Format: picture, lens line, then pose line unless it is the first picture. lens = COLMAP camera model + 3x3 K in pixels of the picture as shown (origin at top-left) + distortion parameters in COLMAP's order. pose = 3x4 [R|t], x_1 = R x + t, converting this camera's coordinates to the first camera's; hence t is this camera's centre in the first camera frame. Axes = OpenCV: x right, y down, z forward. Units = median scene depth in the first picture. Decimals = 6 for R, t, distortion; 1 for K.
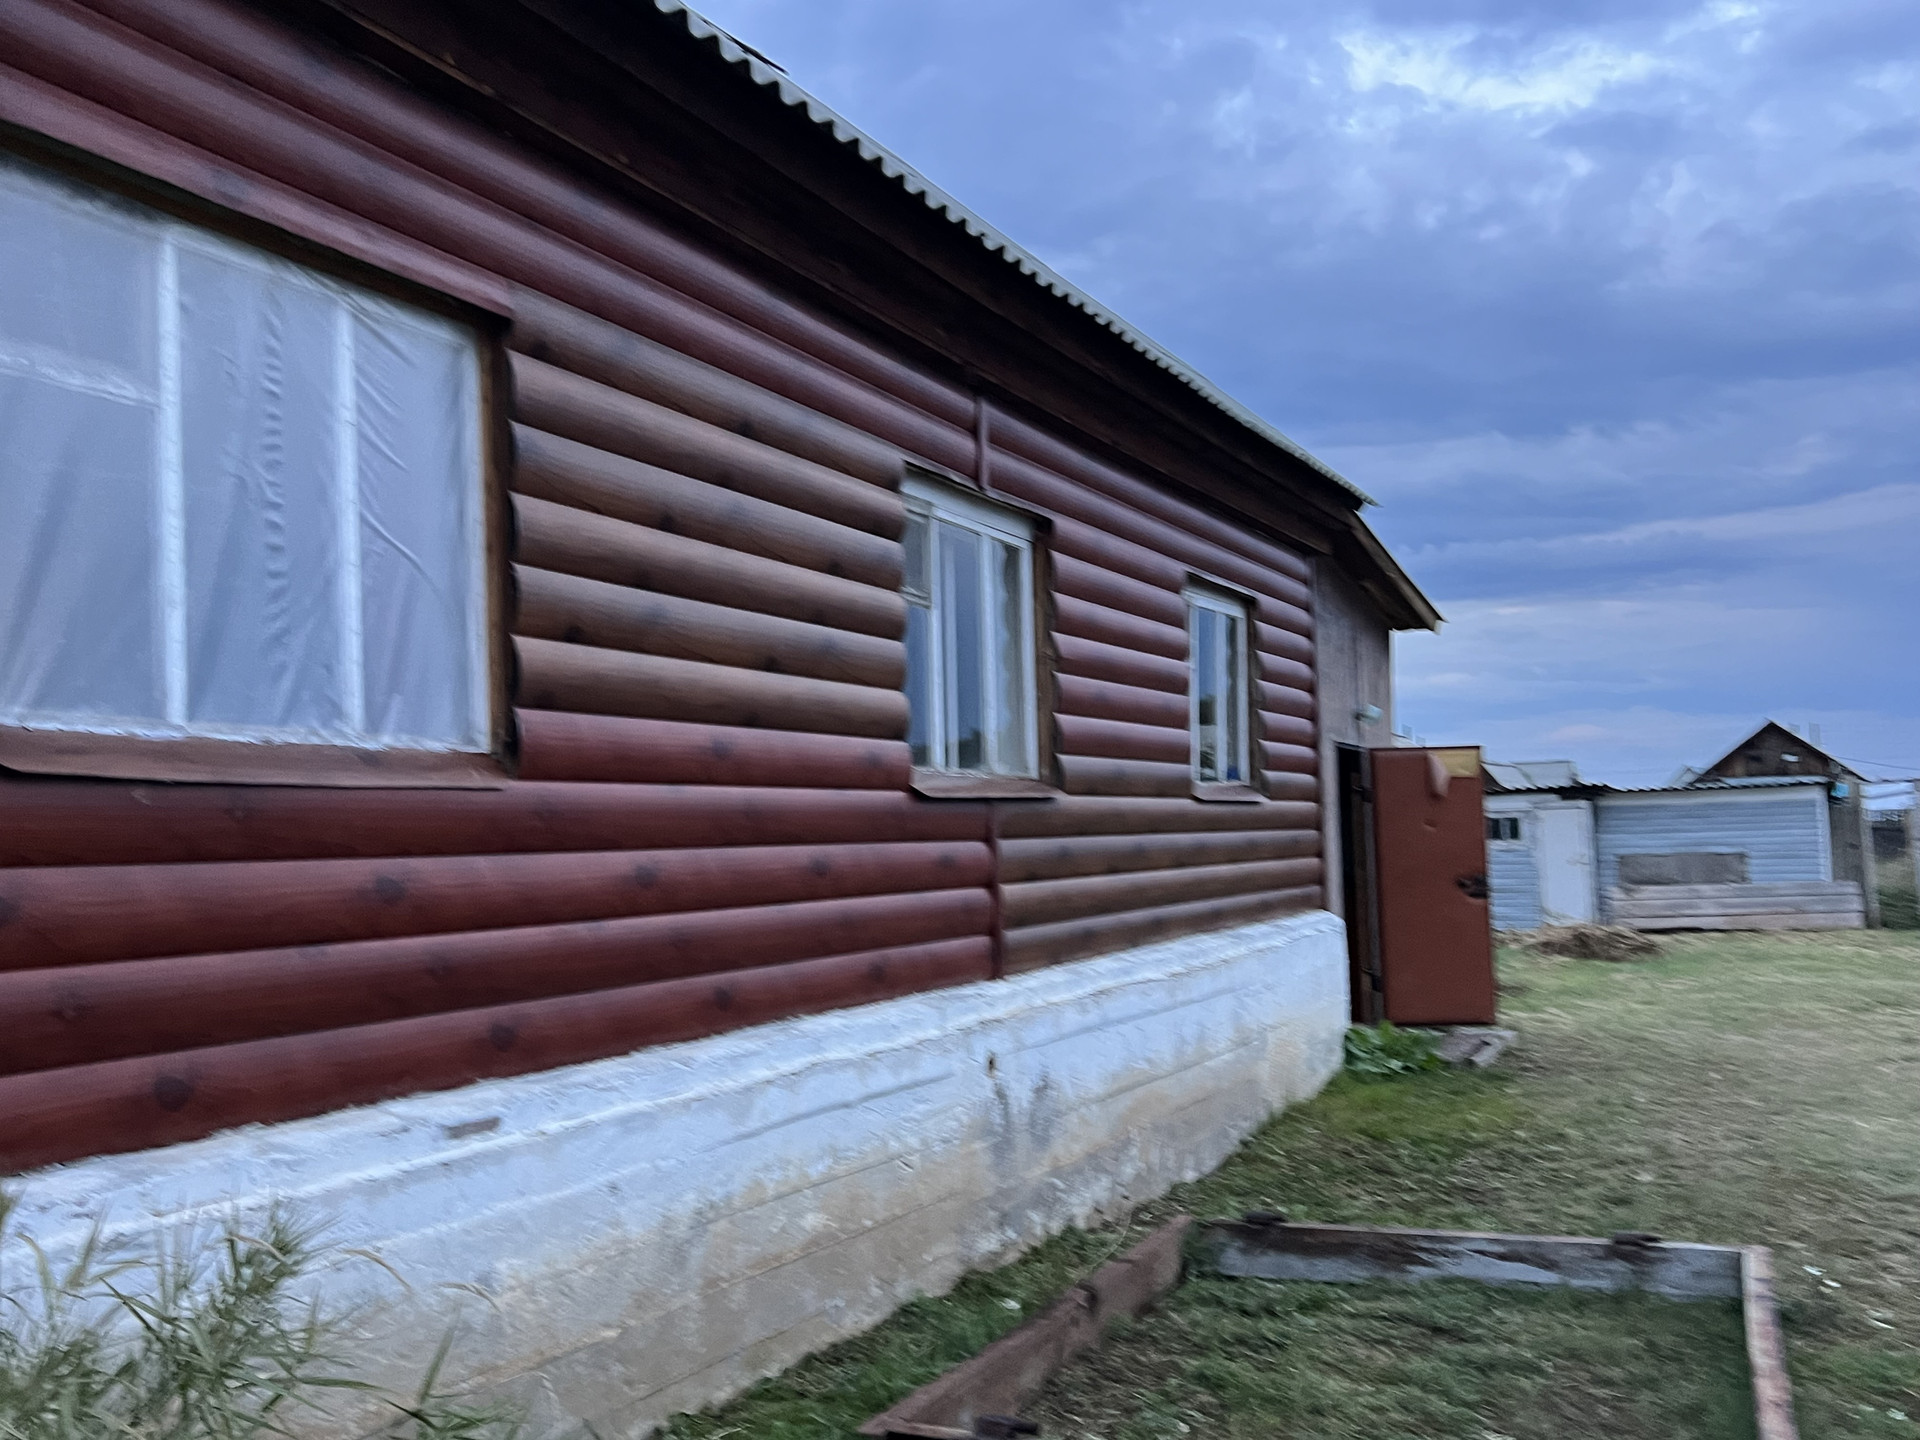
lens RADIAL K [[1716.8, 0, 1003.6], [0, 1716.8, 716.7], [0, 0, 1]] dist [0.031361, -0.026398]
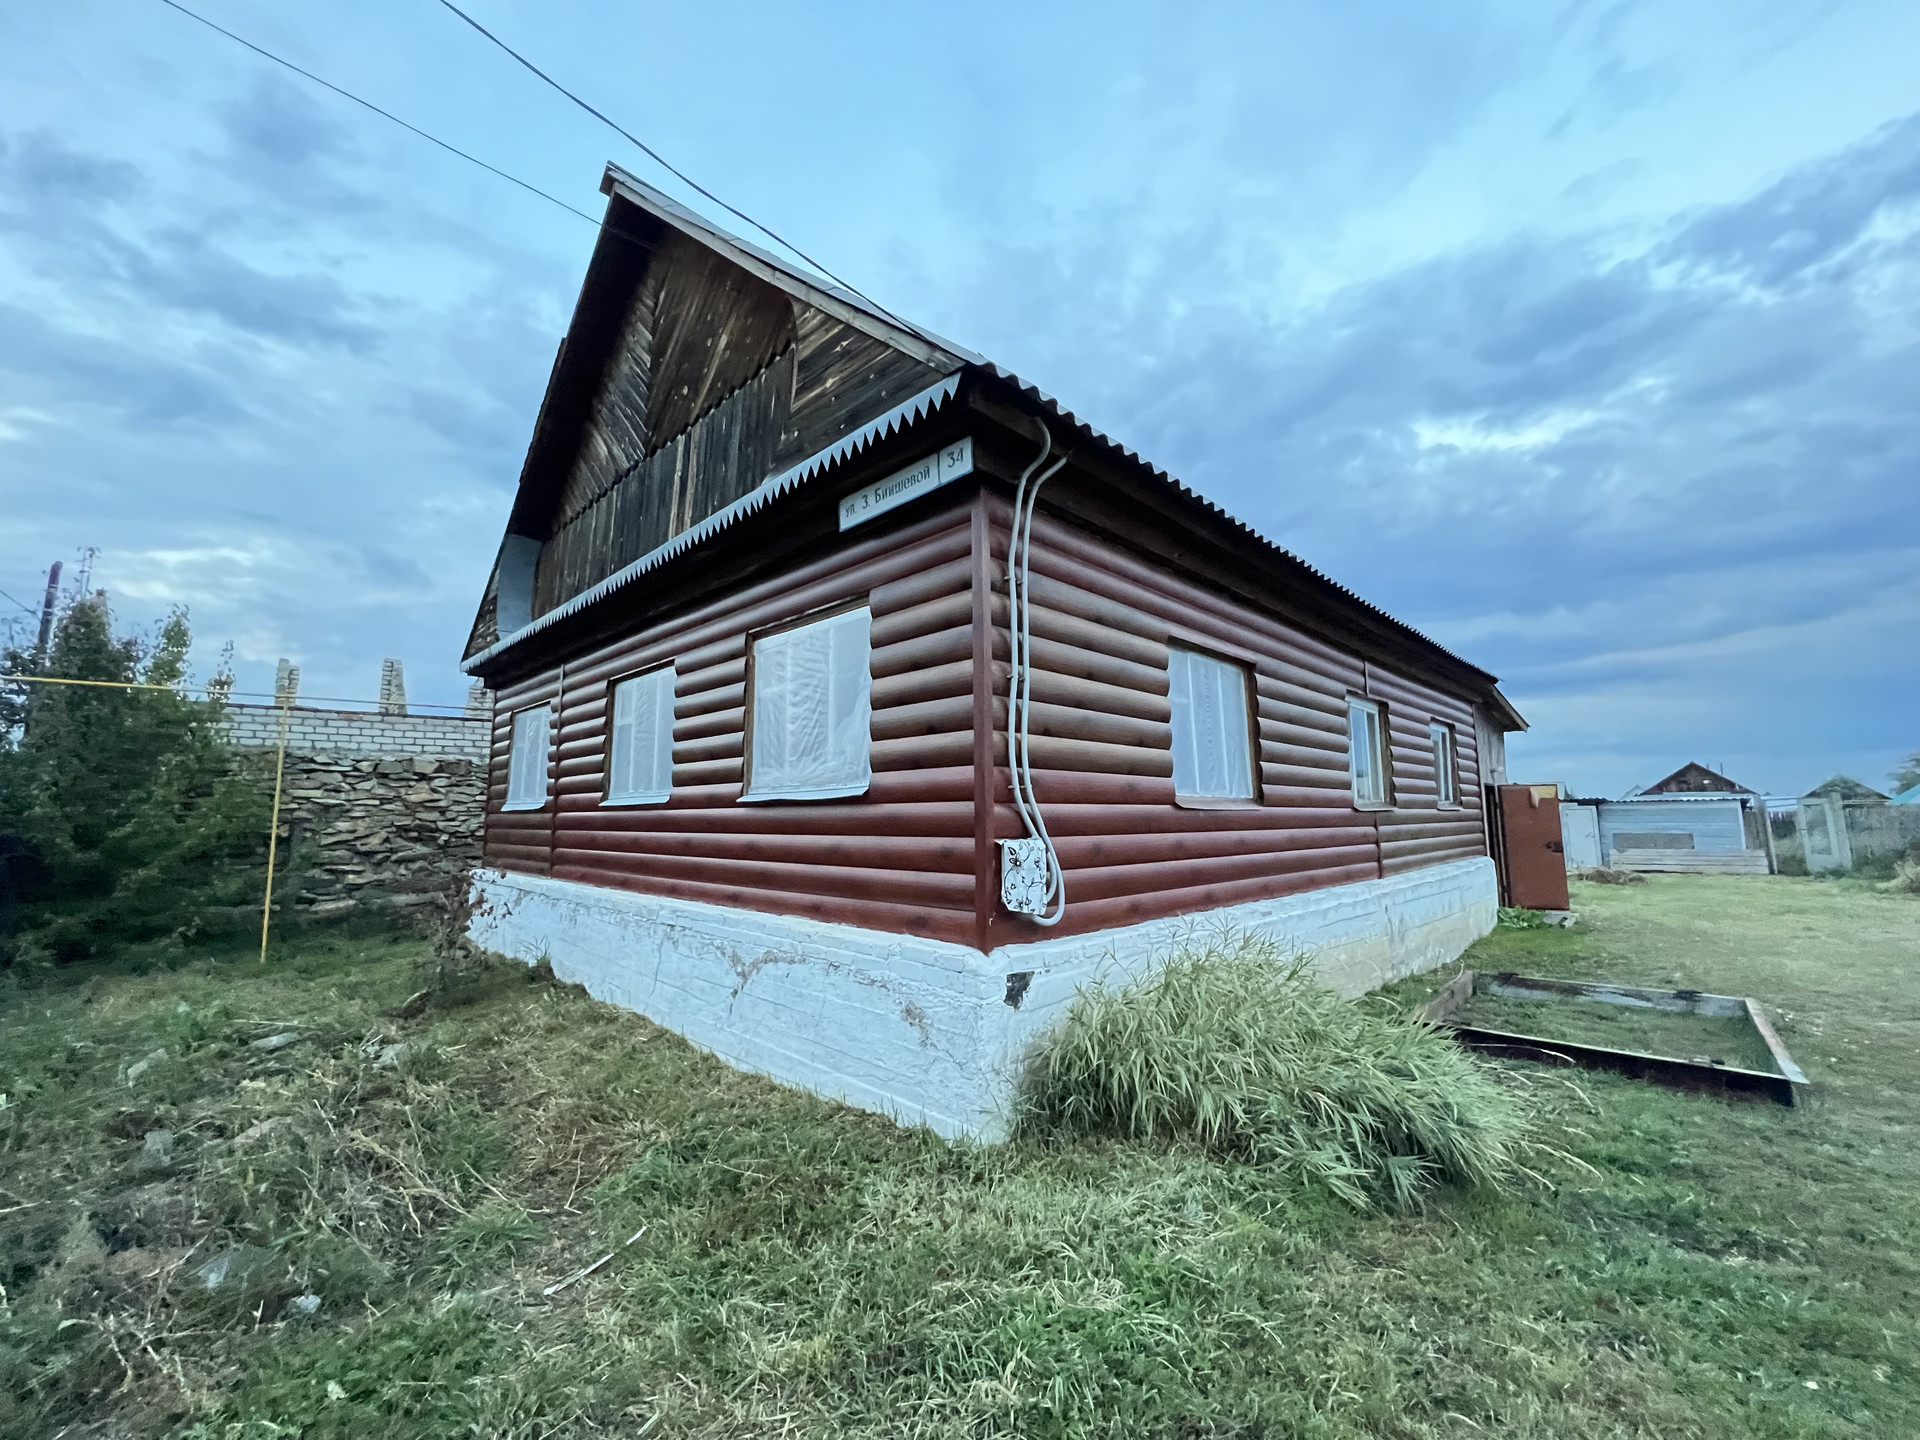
lens RADIAL K [[763.9, 0, 971.8], [0, 763.9, 735.2], [0, 0, 1]] dist [-0.003355, 0.001160]
pose [[0.945261, -0.014887, -0.325976, -0.112619], [0.004941, 0.999497, -0.031317, -0.019011], [0.326279, 0.027992, 0.944859, -0.178401]]
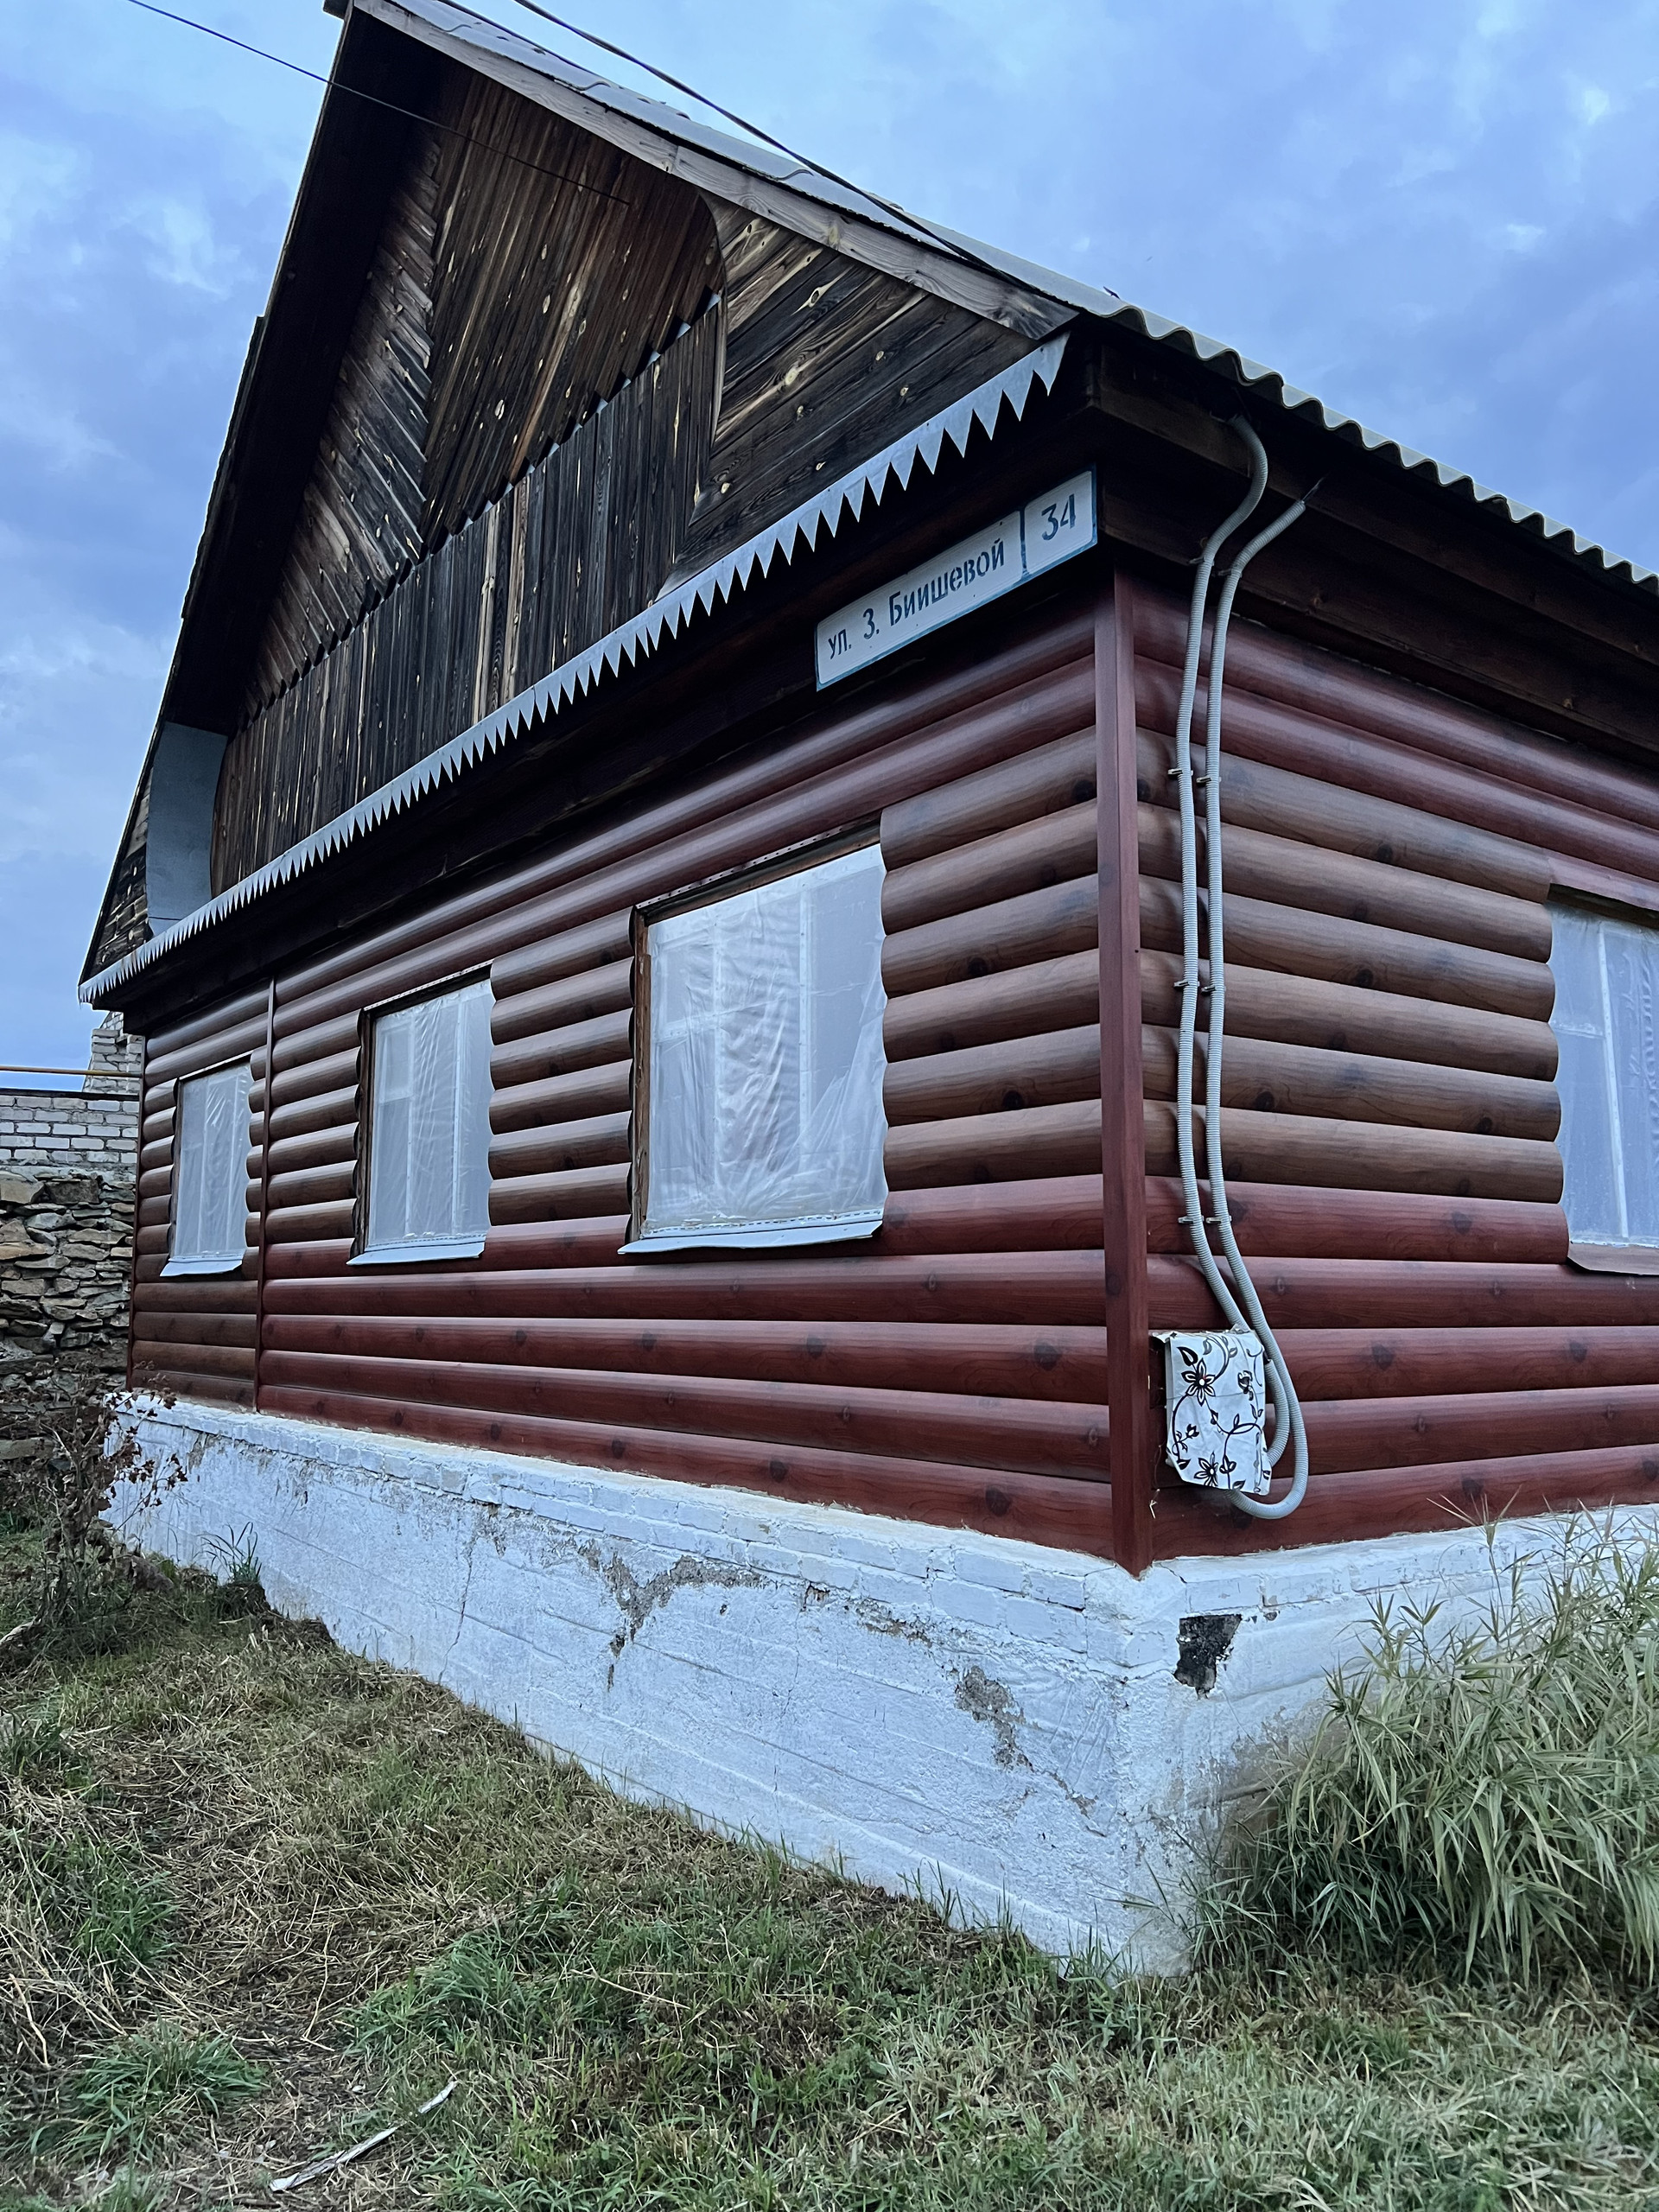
lens RADIAL K [[1766.5, 0, 883.1], [0, 1766.5, 1145.3], [0, 0, 1]] dist [0.045627, -0.016886]
pose [[0.889712, -0.024539, -0.455863, -0.093211], [0.013354, 0.999526, -0.027741, -0.012123], [0.456328, 0.018594, 0.889618, -0.210464]]
